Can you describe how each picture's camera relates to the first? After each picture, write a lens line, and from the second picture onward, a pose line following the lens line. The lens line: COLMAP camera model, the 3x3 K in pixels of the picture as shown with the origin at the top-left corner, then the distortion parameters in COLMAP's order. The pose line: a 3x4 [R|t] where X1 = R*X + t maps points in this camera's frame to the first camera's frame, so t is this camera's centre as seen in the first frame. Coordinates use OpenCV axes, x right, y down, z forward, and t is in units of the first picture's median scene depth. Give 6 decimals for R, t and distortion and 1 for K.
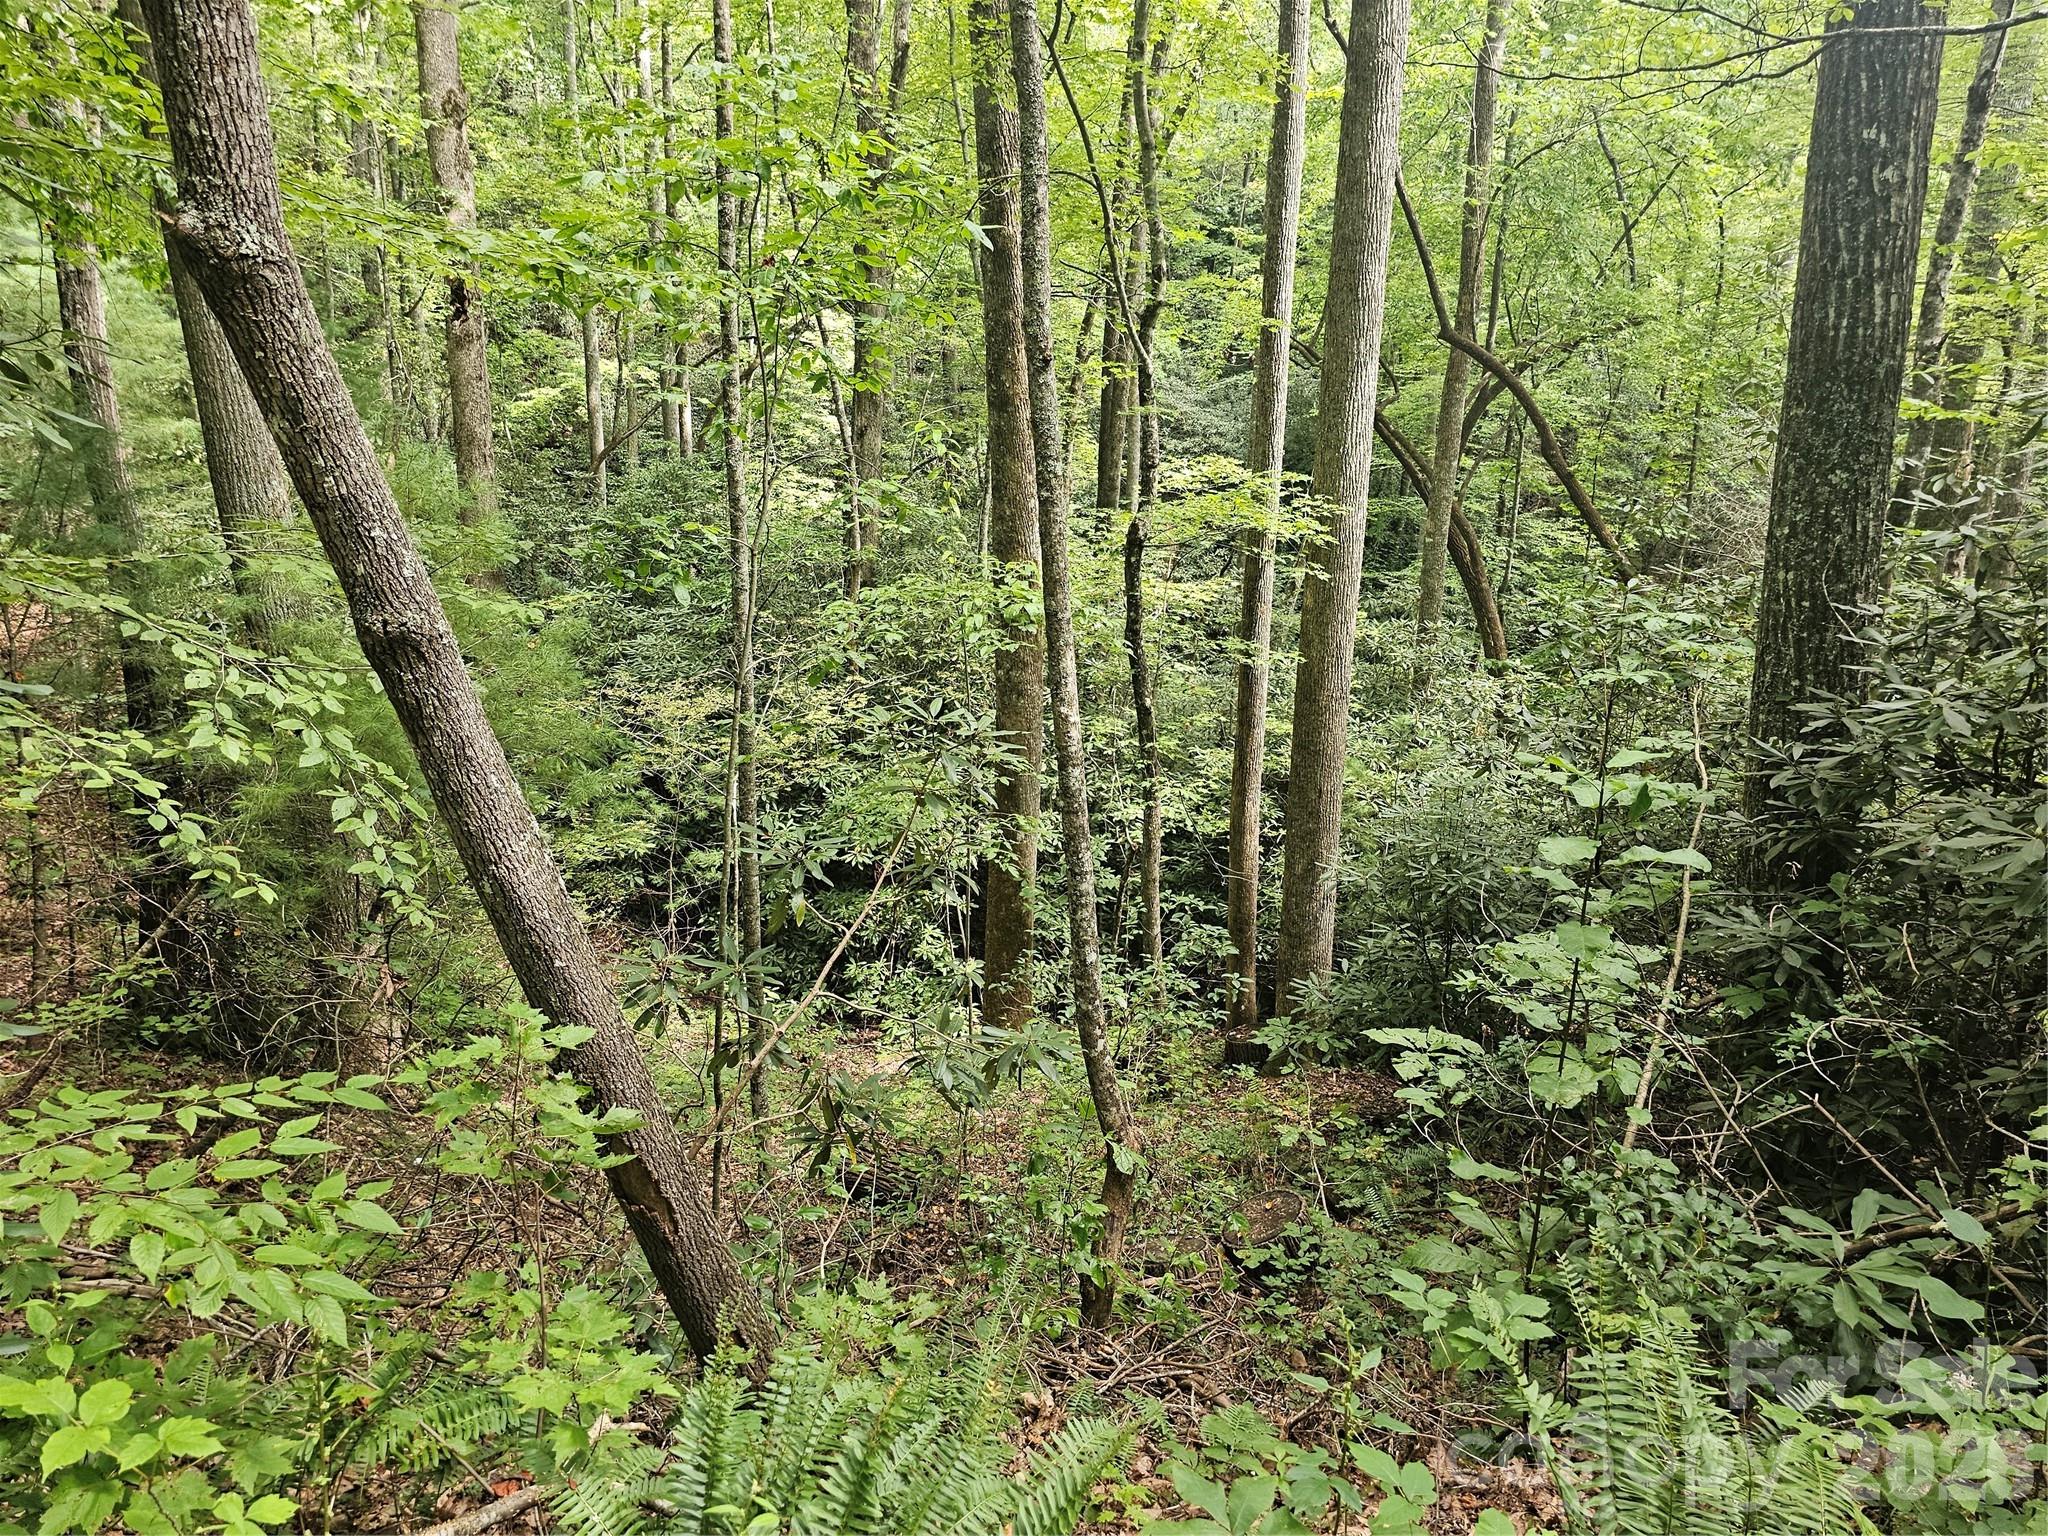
lens RADIAL K [[1361.0, 0, 1022.3], [0, 1361.0, 761.2], [0, 0, 1]] dist [0.048856, -0.056890]
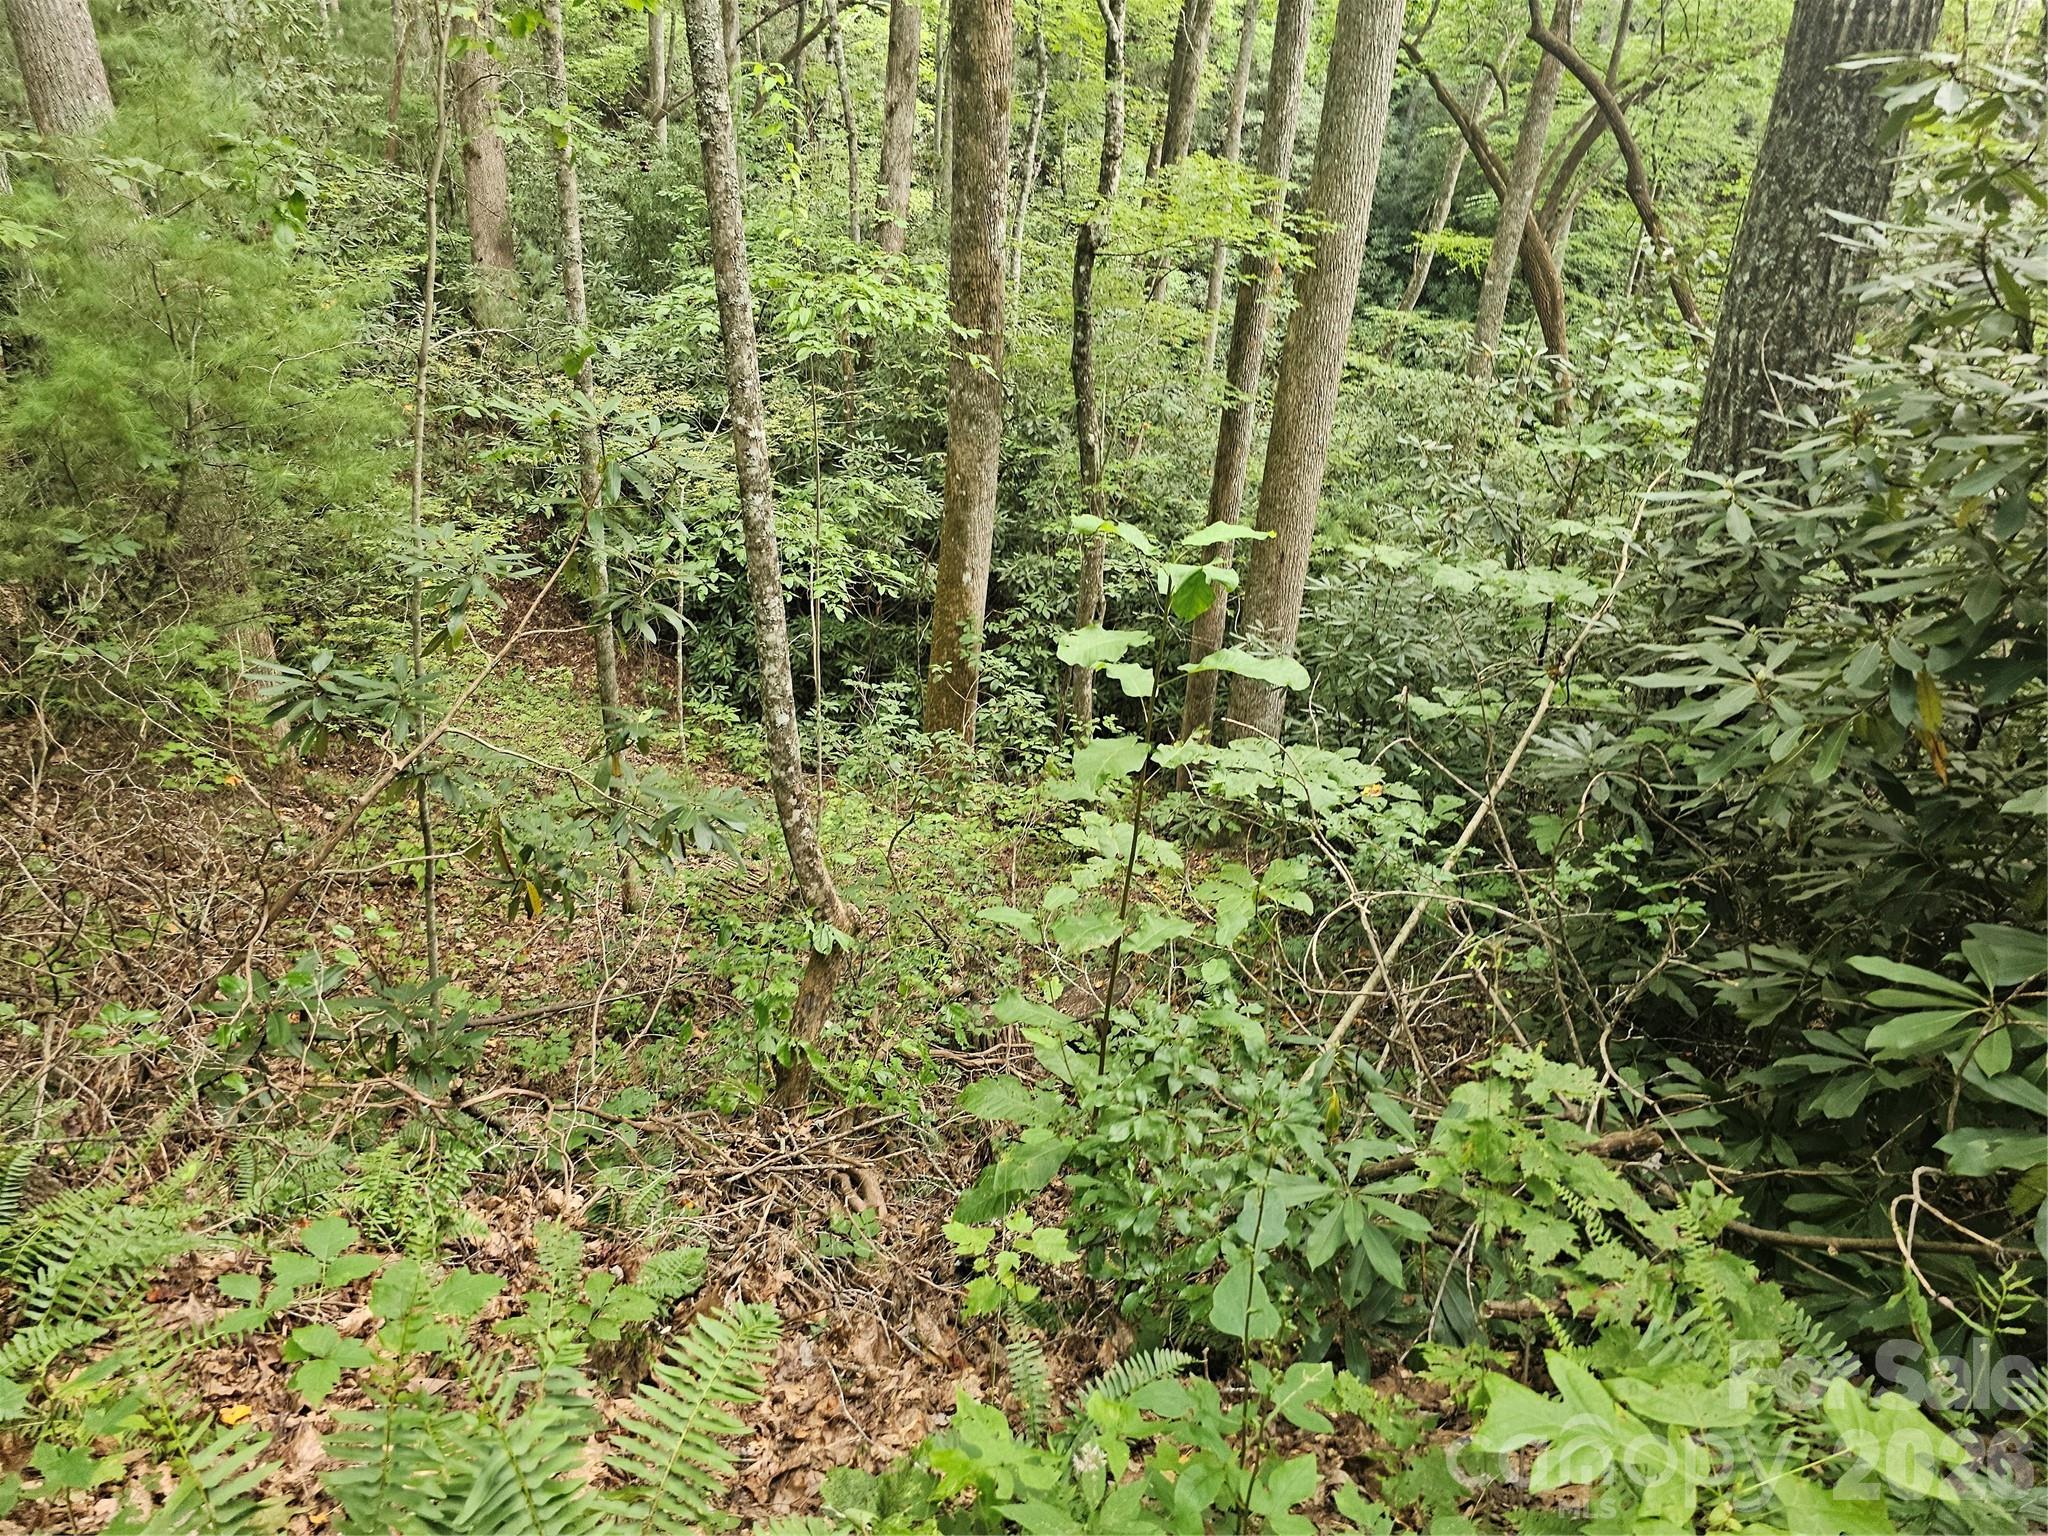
lens RADIAL K [[1361.0, 0, 1027.4], [0, 1361.0, 773.4], [0, 0, 1]] dist [0.048856, -0.056890]
pose [[0.994900, 0.092837, -0.039439, 0.201136], [-0.083140, 0.976158, 0.200508, -0.007897], [0.057113, -0.196206, 0.978898, 0.121408]]
